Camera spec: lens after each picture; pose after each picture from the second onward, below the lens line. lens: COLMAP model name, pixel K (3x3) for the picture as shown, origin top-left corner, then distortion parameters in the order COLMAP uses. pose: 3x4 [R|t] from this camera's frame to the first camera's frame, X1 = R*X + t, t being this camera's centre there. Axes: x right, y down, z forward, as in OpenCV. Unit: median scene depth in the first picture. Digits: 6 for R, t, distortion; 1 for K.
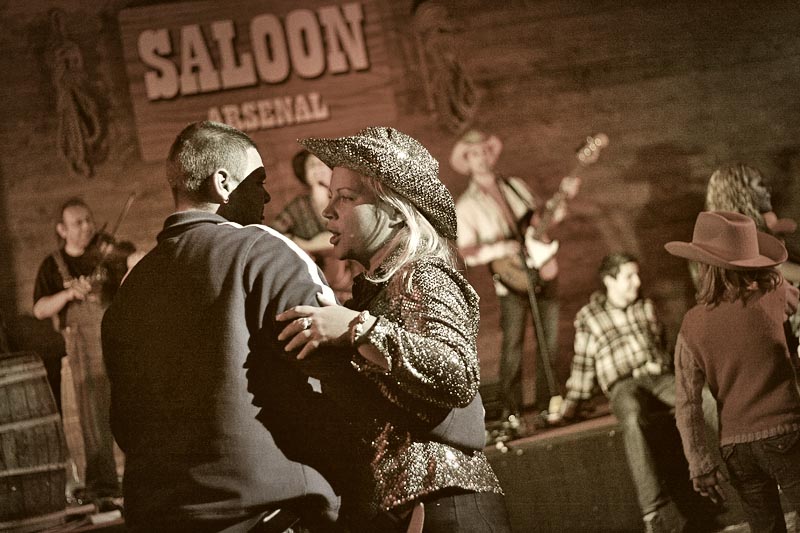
lens RADIAL K [[1851.0, 0, 397.8], [0, 1851.0, 263.2], [0, 0, 1]] dist [-0.101154, 0.000000]
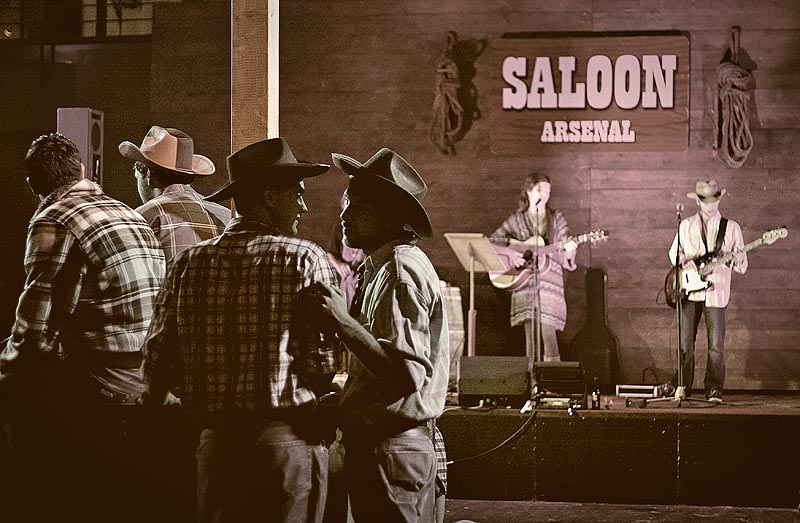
lens RADIAL K [[1815.7, 0, 401.3], [0, 1815.7, 263.8], [0, 0, 1]] dist [-0.146660, 0.000000]
pose [[0.888293, 0.178925, -0.422990, 0.372277], [-0.153608, 0.983696, 0.093523, -0.088491], [0.432827, -0.018101, 0.901295, -0.217887]]
